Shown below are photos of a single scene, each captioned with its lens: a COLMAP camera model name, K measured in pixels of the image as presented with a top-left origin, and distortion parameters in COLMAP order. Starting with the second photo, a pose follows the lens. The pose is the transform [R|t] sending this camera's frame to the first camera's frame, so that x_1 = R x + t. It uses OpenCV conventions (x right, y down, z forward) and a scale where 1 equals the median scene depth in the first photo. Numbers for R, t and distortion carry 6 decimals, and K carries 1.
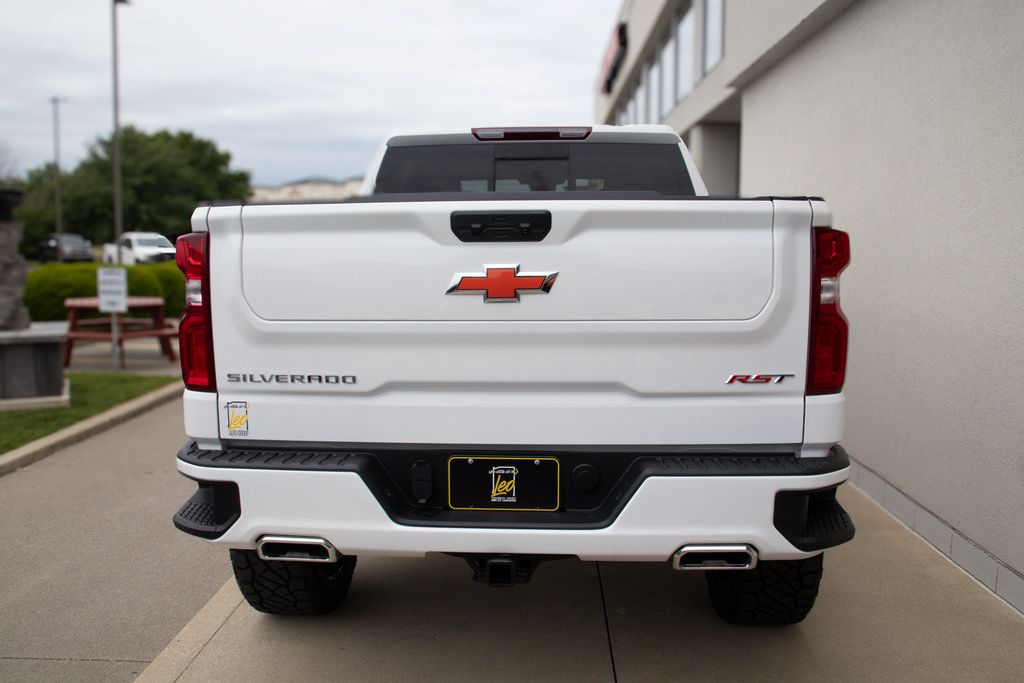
lens RADIAL K [[859.4, 0, 506.0], [0, 859.4, 338.5], [0, 0, 1]] dist [-0.160528, 0.134170]
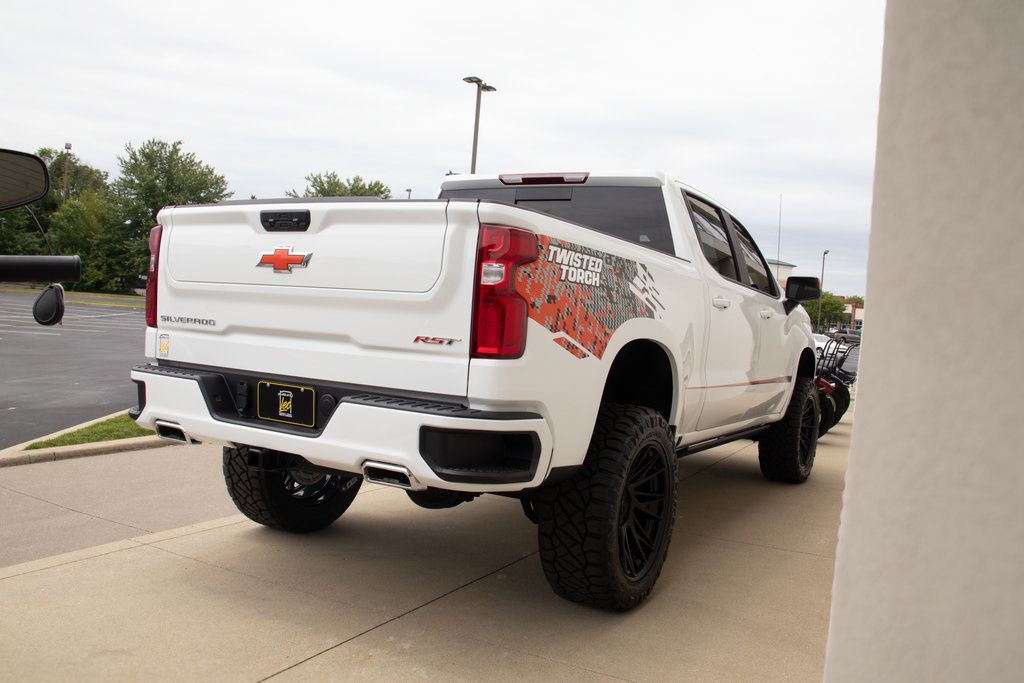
lens RADIAL K [[859.4, 0, 506.0], [0, 859.4, 338.5], [0, 0, 1]] dist [-0.160528, 0.134170]
pose [[0.897418, 0.074870, -0.434782, 0.921404], [-0.114875, 0.991156, -0.066430, 0.114048], [0.425964, 0.109561, 0.898082, -0.111647]]
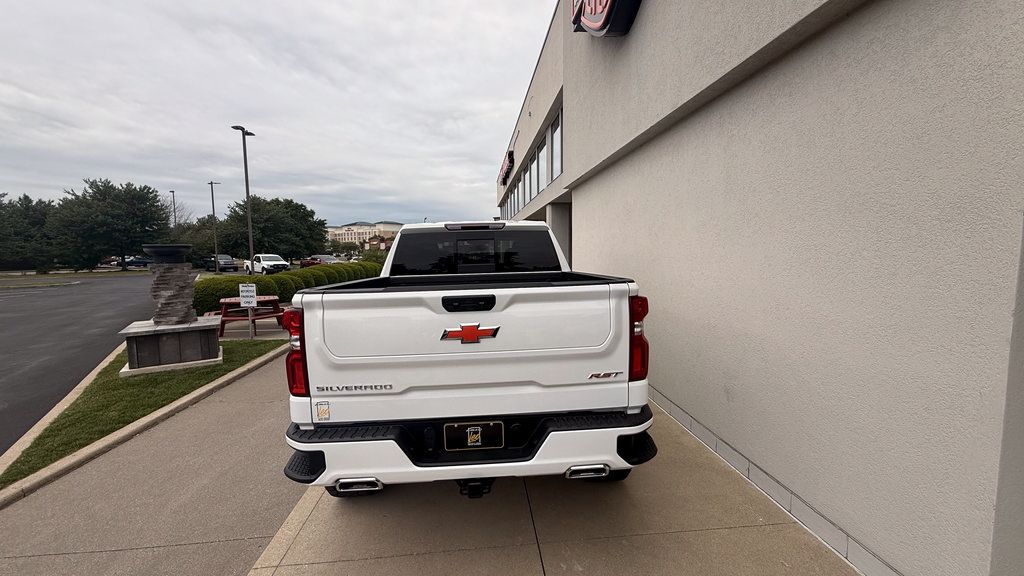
lens RADIAL K [[407.6, 0, 507.9], [0, 407.6, 286.2], [0, 0, 1]] dist [0.000040, 0.000479]
pose [[0.991785, -0.032994, 0.123589, -0.028974], [0.036370, 0.999022, -0.025156, -0.135189], [-0.122638, 0.029444, 0.992015, 0.092813]]
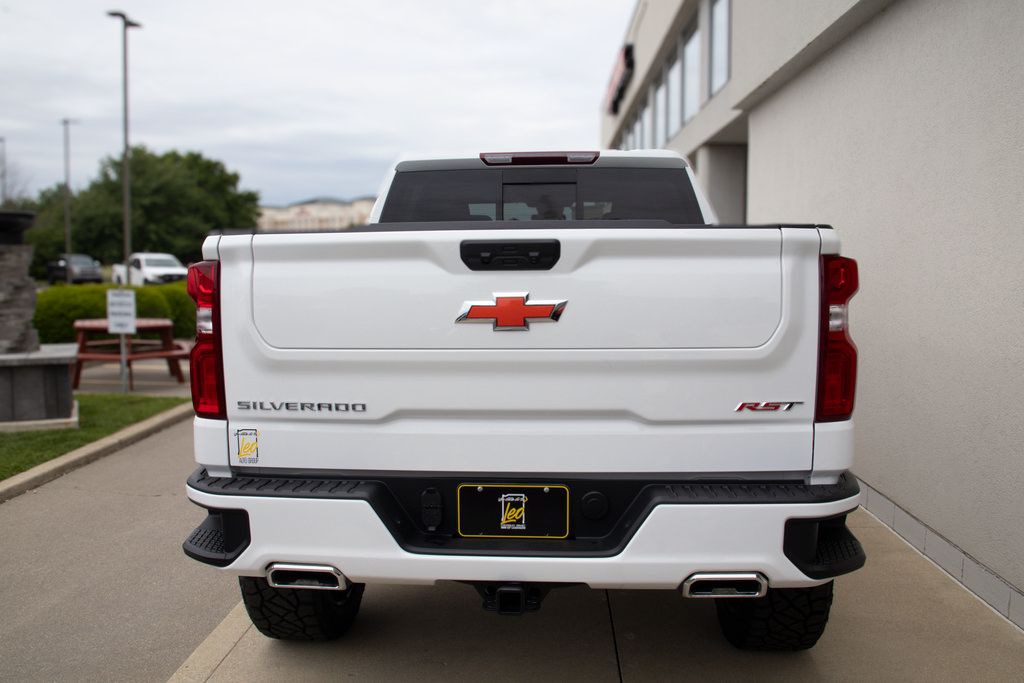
lens RADIAL K [[859.4, 0, 506.0], [0, 859.4, 338.5], [0, 0, 1]] dist [-0.160528, 0.134170]
pose [[0.999964, -0.001519, -0.008333, -0.002401], [0.001330, 0.999744, -0.022586, -0.009889], [0.008365, 0.022574, 0.999710, -0.003243]]
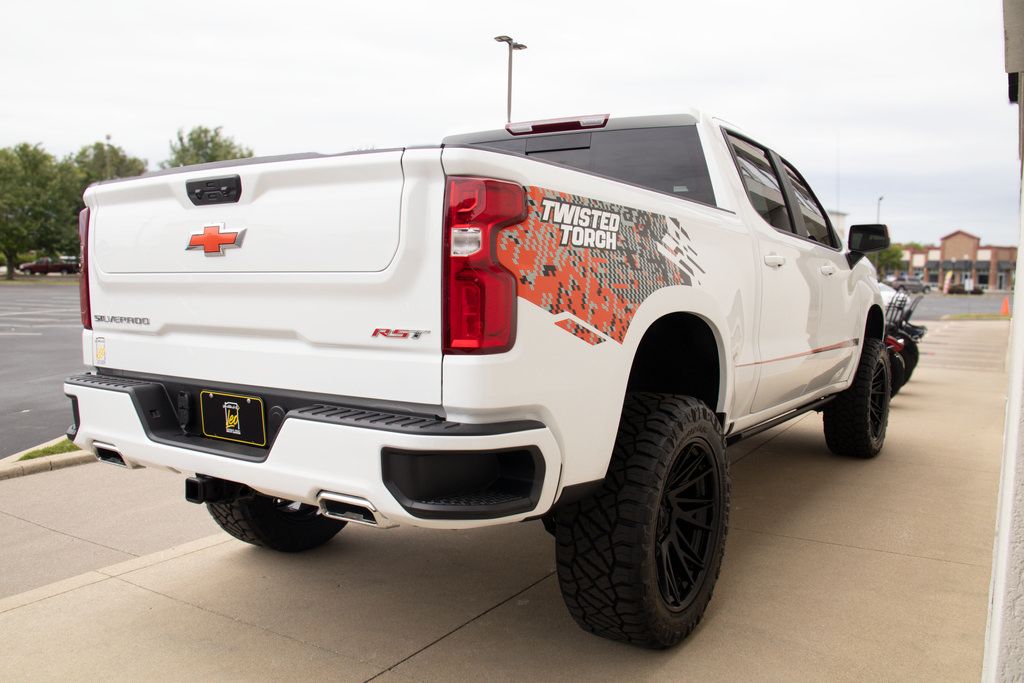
lens RADIAL K [[859.4, 0, 506.0], [0, 859.4, 338.5], [0, 0, 1]] dist [-0.160528, 0.134170]
pose [[0.872257, 0.047415, -0.486744, 0.855668], [-0.066217, 0.997574, -0.021486, 0.064148], [0.484544, 0.050972, 0.873280, 0.190977]]
